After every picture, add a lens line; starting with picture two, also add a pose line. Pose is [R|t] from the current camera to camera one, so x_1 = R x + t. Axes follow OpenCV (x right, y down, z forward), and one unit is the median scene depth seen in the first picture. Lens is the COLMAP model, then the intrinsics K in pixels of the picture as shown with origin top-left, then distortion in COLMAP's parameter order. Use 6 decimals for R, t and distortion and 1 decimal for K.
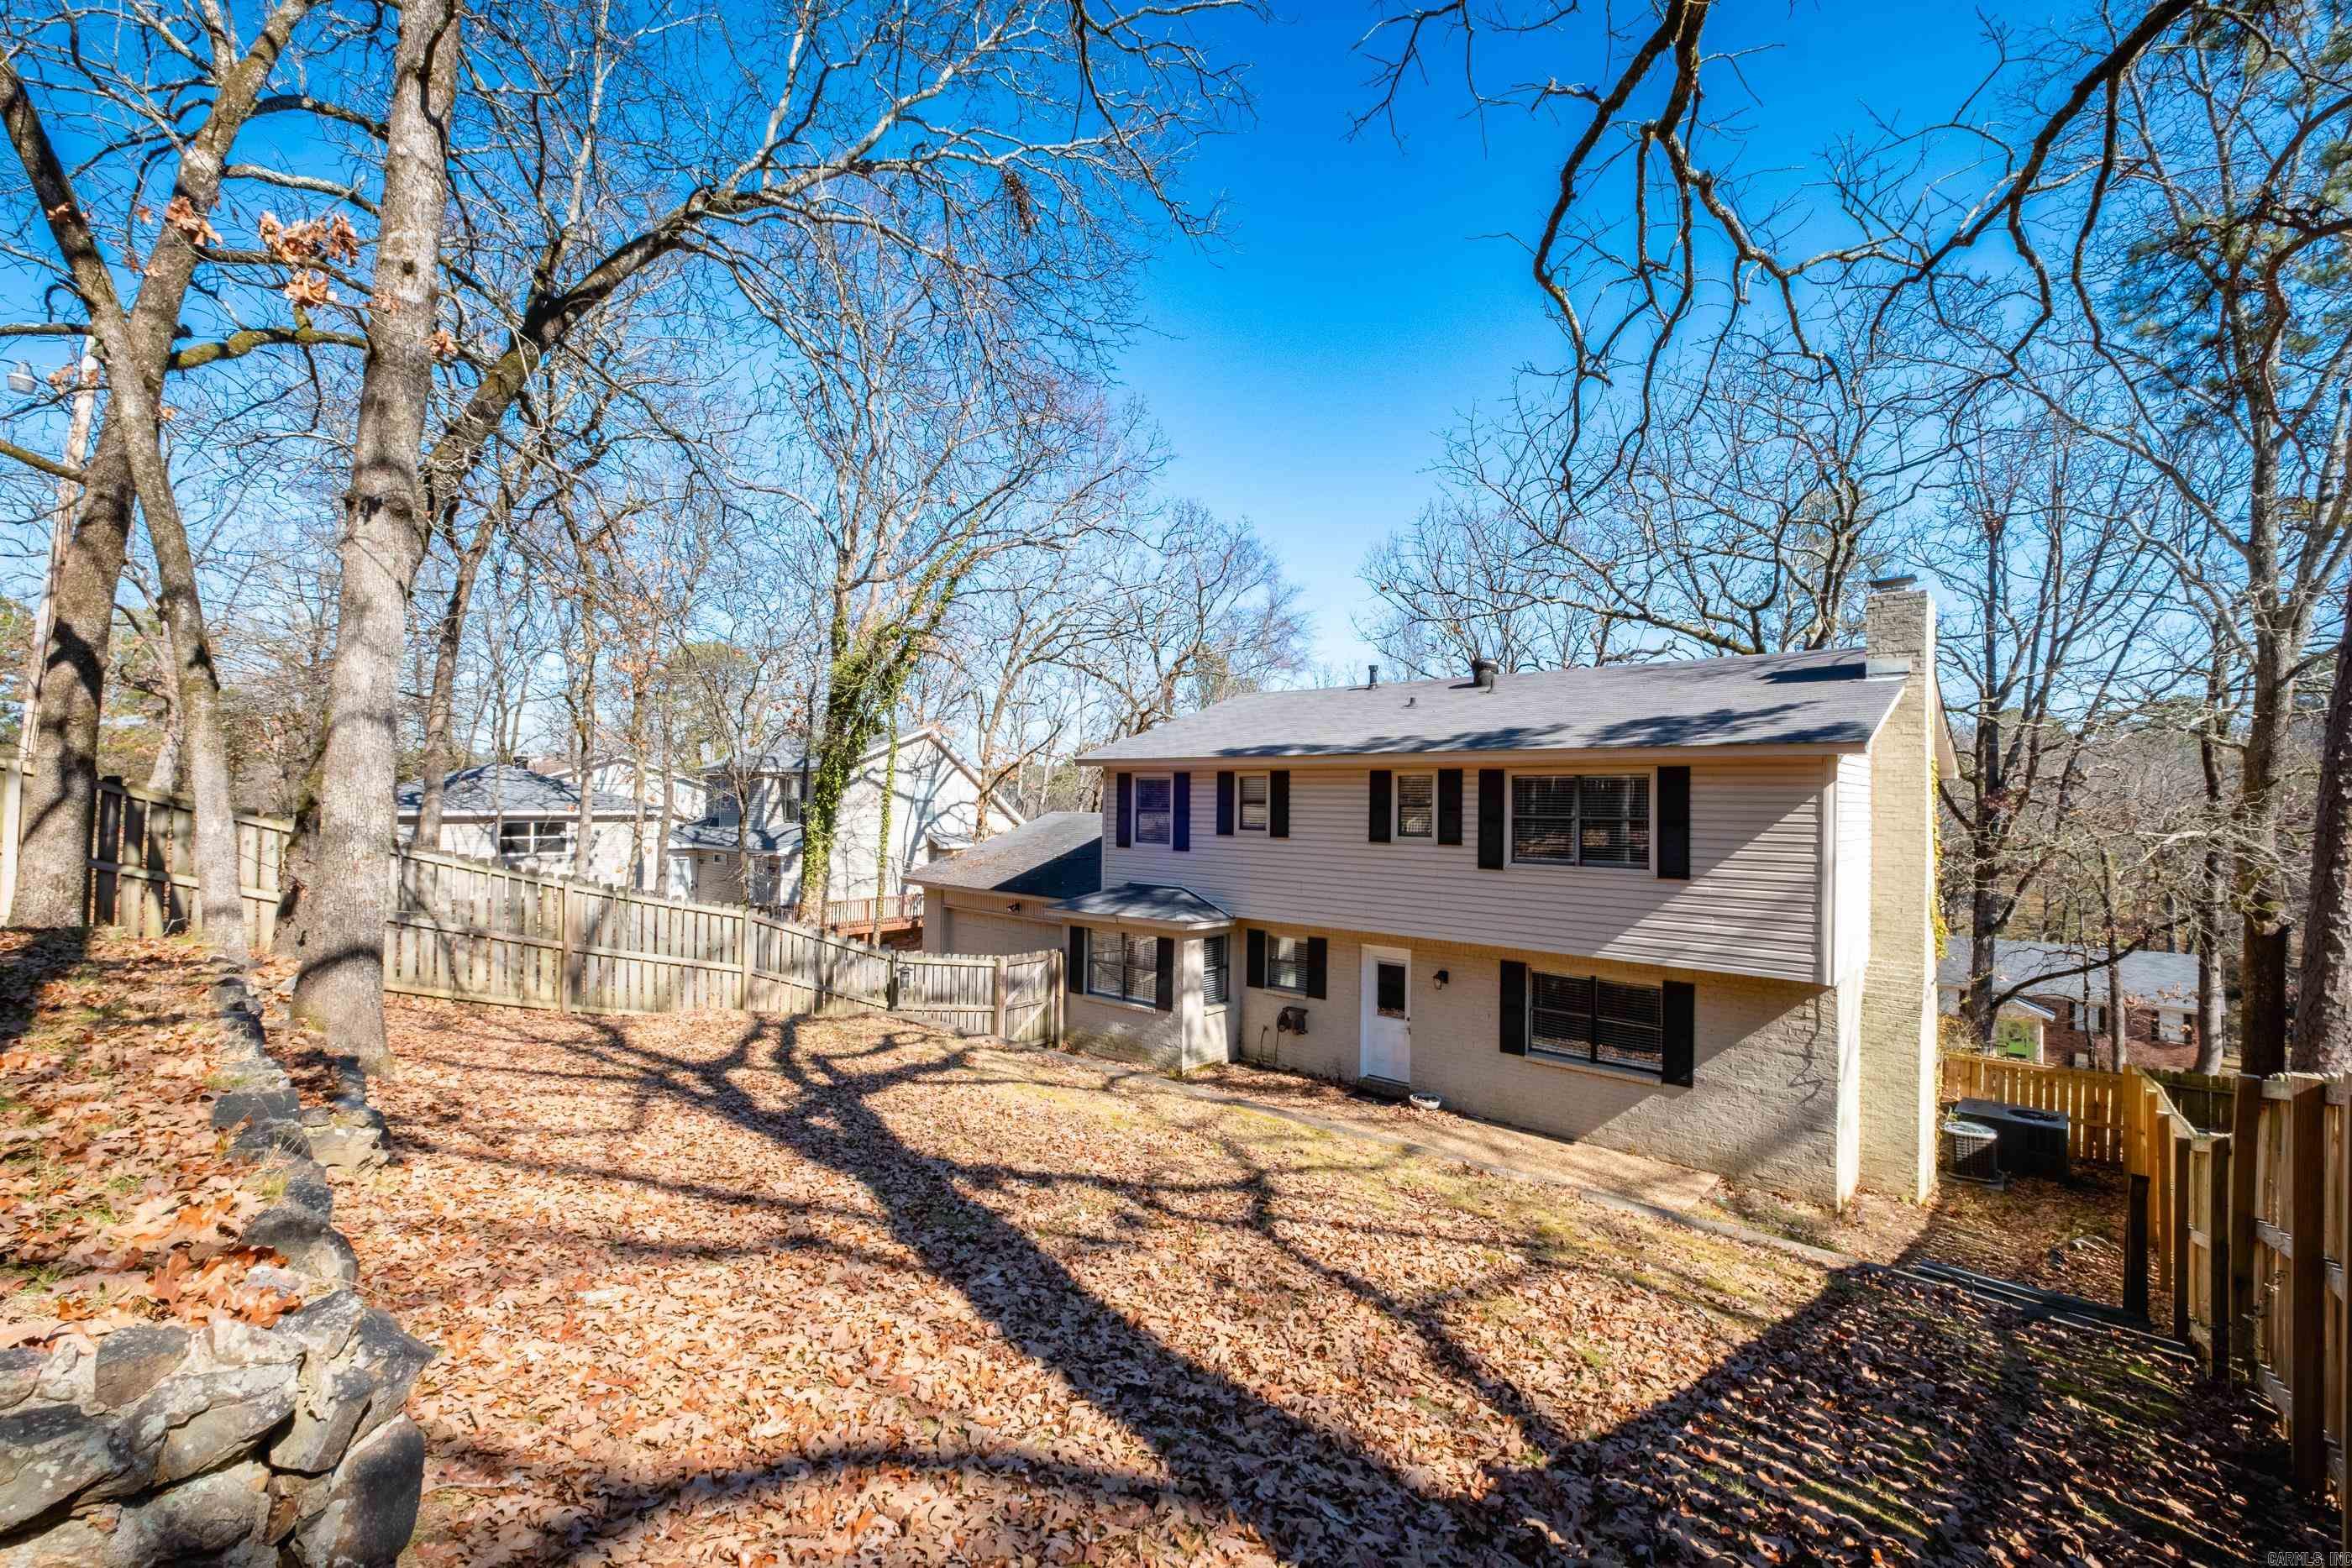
lens RADIAL K [[988.1, 0, 1196.8], [0, 988.1, 798.7], [0, 0, 1]] dist [-0.001181, 0.000024]
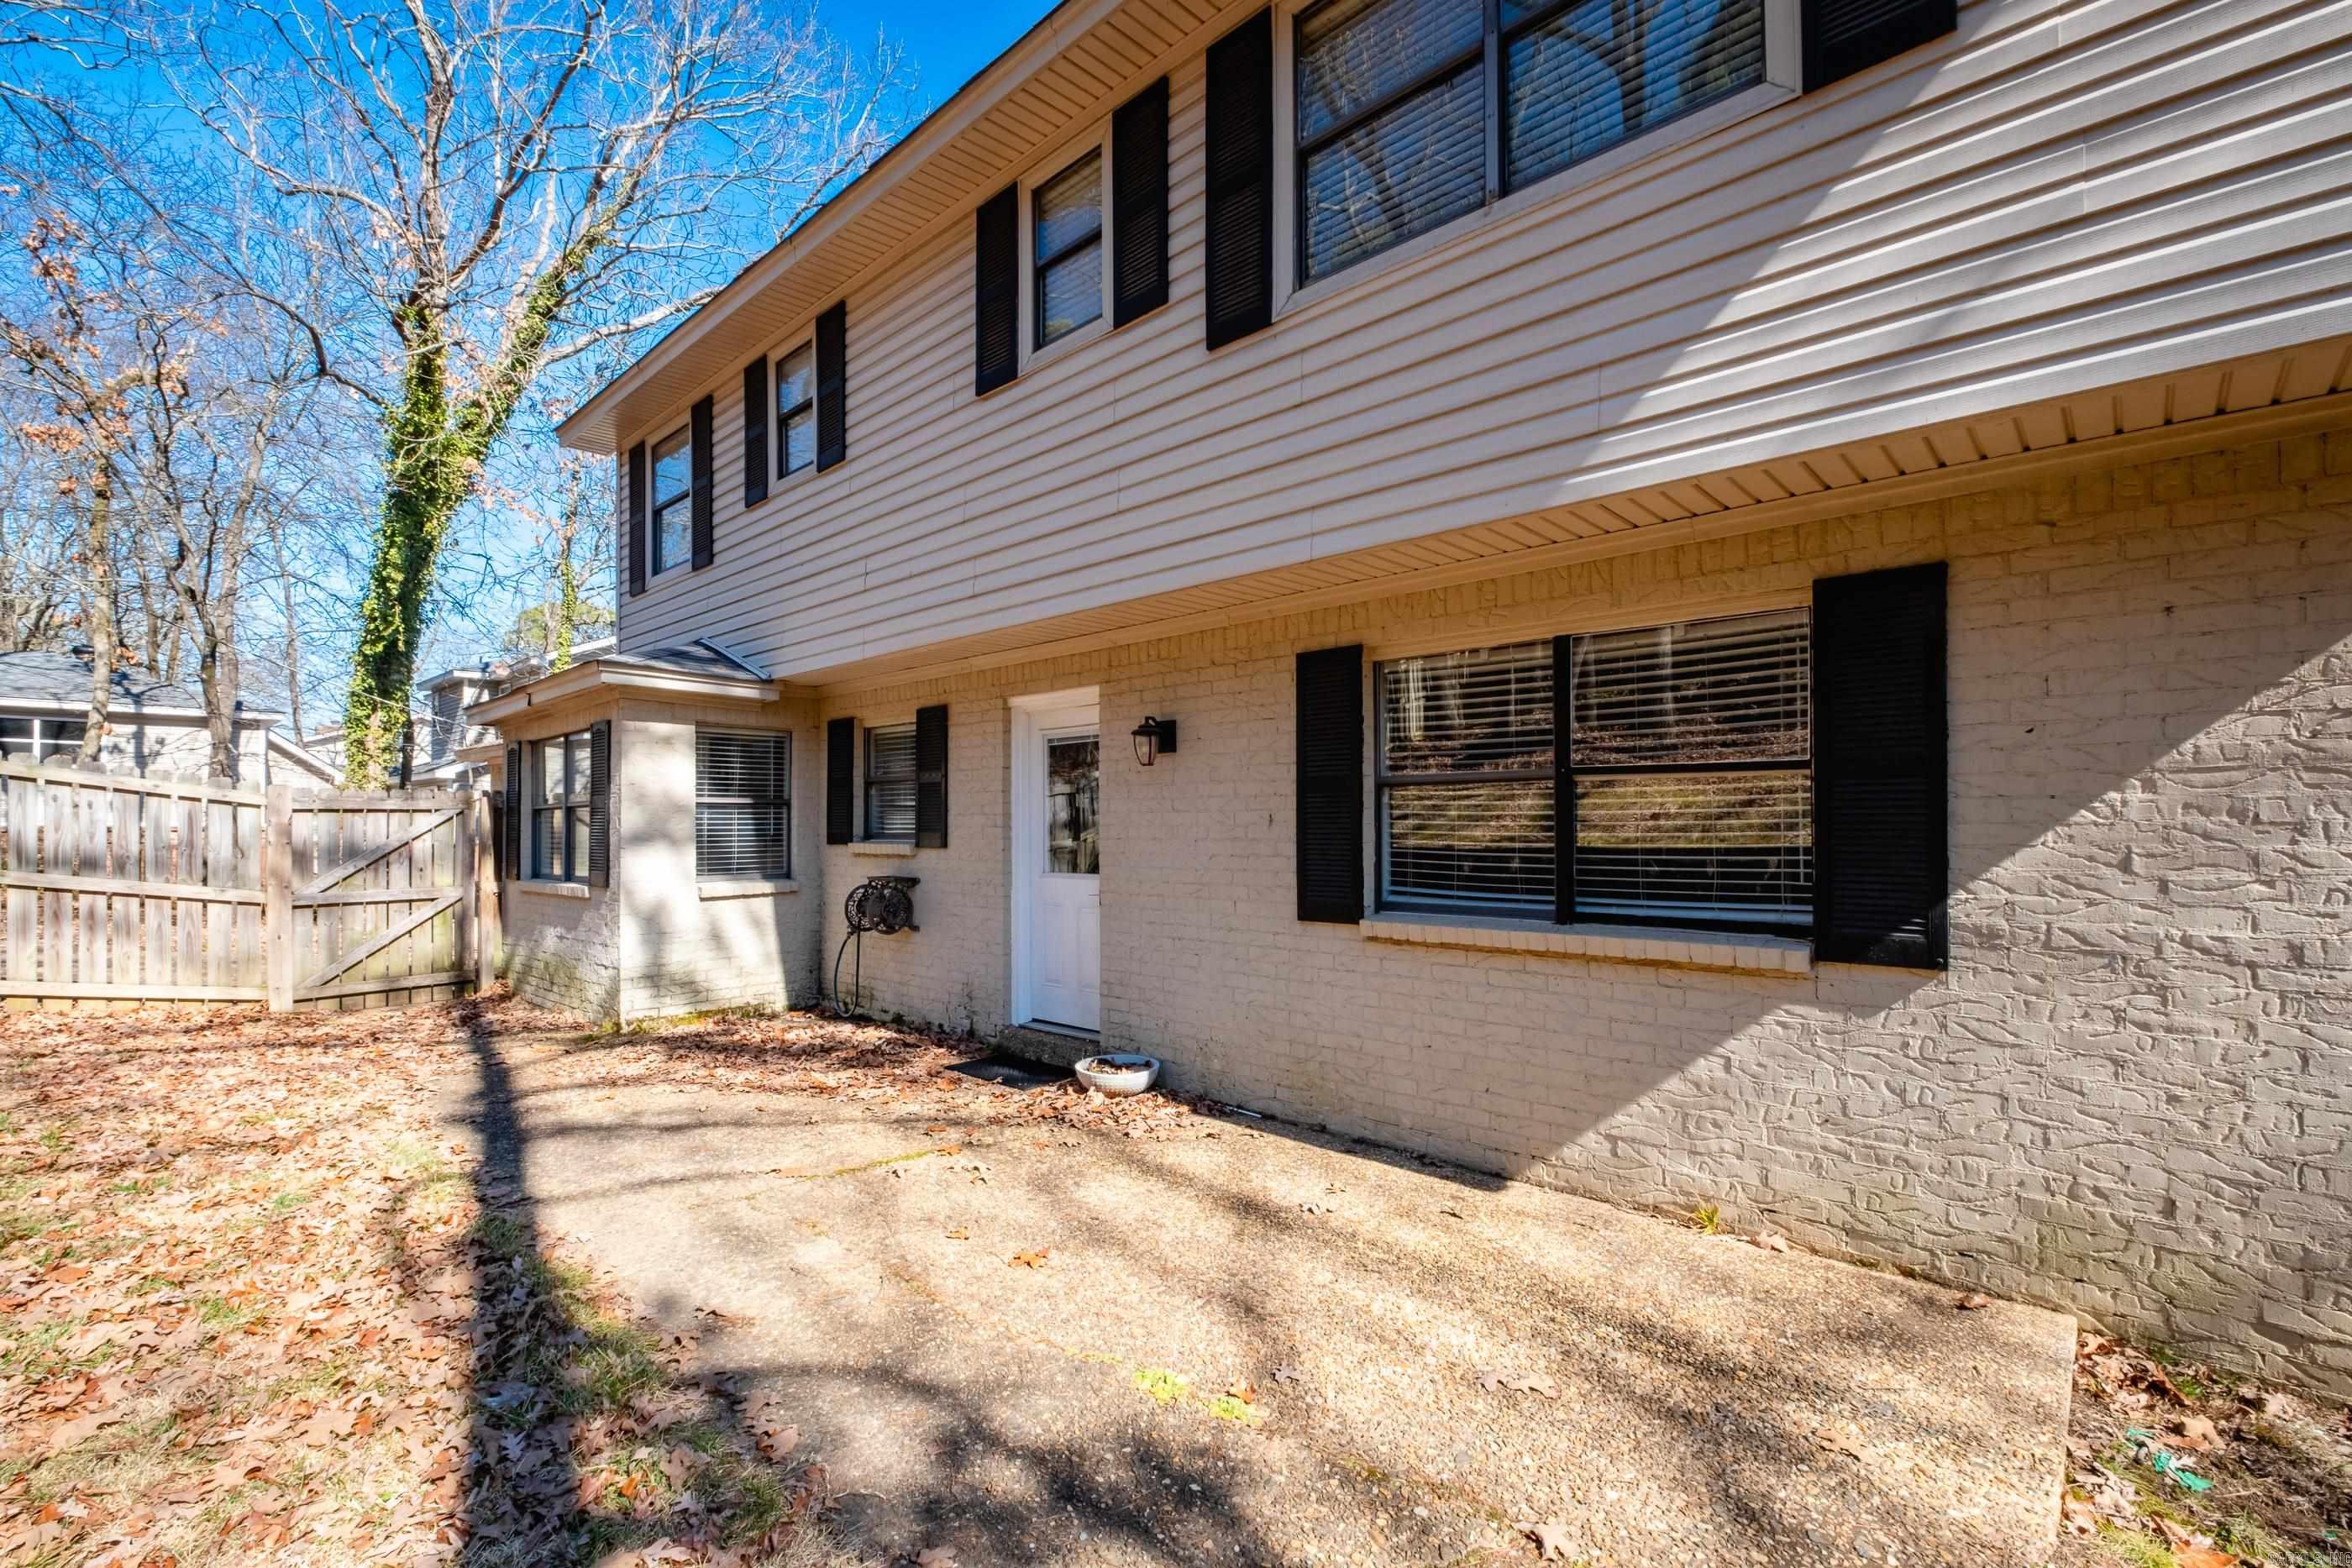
lens RADIAL K [[1000.6, 0, 1174.4], [0, 1000.6, 819.4], [0, 0, 1]] dist [0.000396, 0.000065]
pose [[0.999670, -0.012661, -0.022355, 0.259415], [0.012461, 0.999881, -0.009066, 0.212979], [0.022467, 0.008785, 0.999709, 0.618615]]
